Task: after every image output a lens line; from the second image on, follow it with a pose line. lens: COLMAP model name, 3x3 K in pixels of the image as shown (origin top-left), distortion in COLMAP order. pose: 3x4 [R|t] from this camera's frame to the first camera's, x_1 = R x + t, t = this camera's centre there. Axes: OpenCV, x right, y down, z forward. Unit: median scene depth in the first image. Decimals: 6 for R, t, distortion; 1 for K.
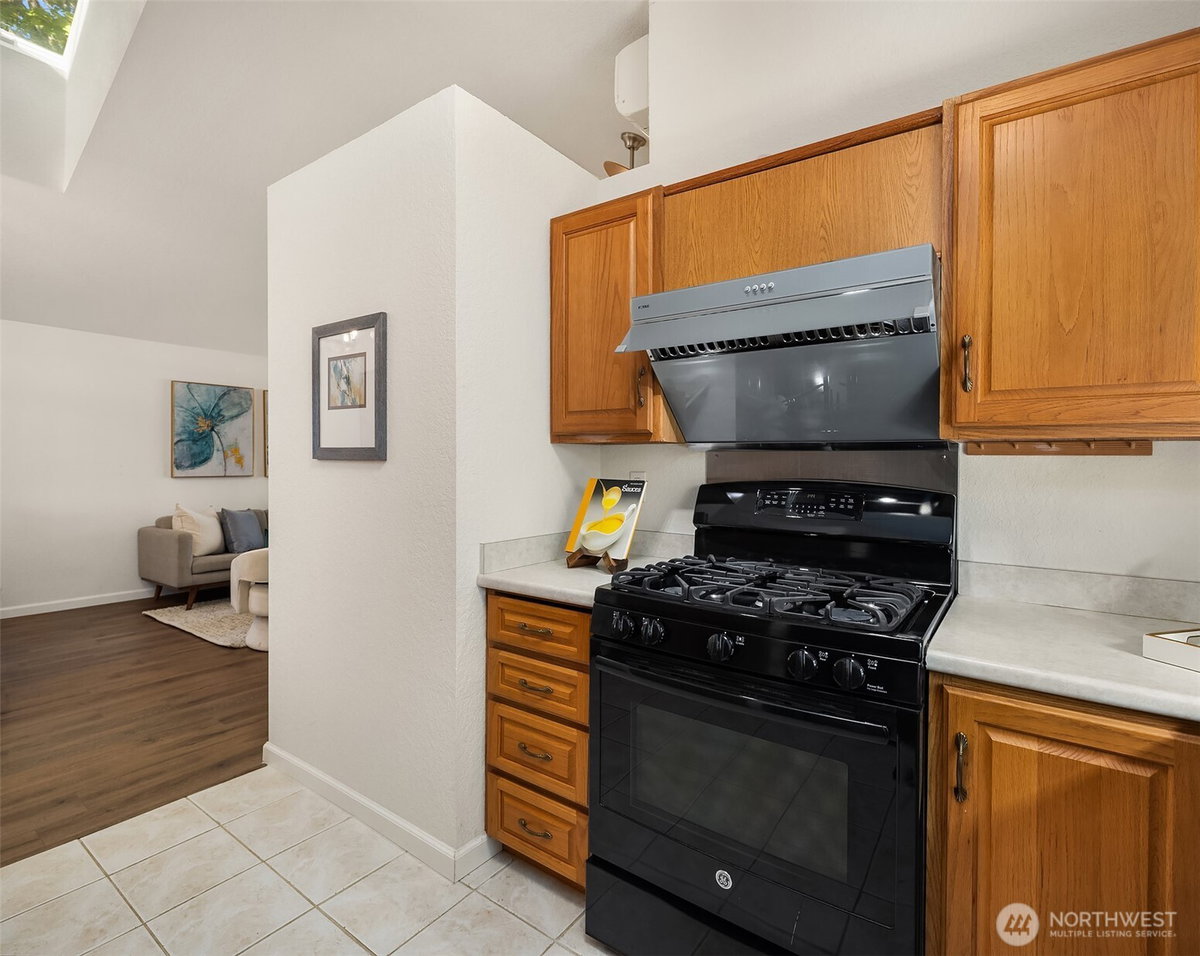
lens RADIAL K [[588.4, 0, 604.9], [0, 588.4, 468.6], [0, 0, 1]] dist [0.002900, -0.000355]
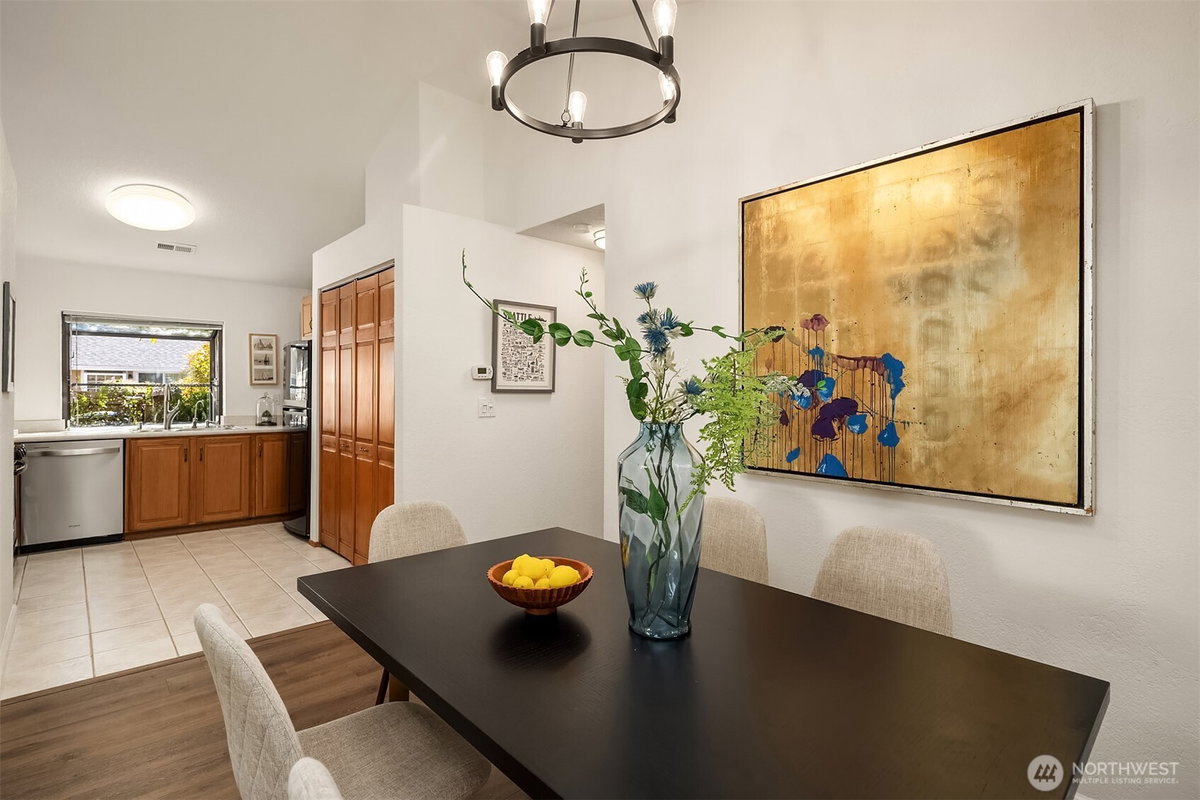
lens RADIAL K [[584.9, 0, 604.0], [0, 584.9, 387.9], [0, 0, 1]] dist [0.008235, -0.006815]
pose [[-0.979355, -0.015262, 0.201572, -2.461977], [-0.014932, 0.999884, 0.003155, -0.055847], [-0.201597, 0.000080, -0.979469, 2.468302]]
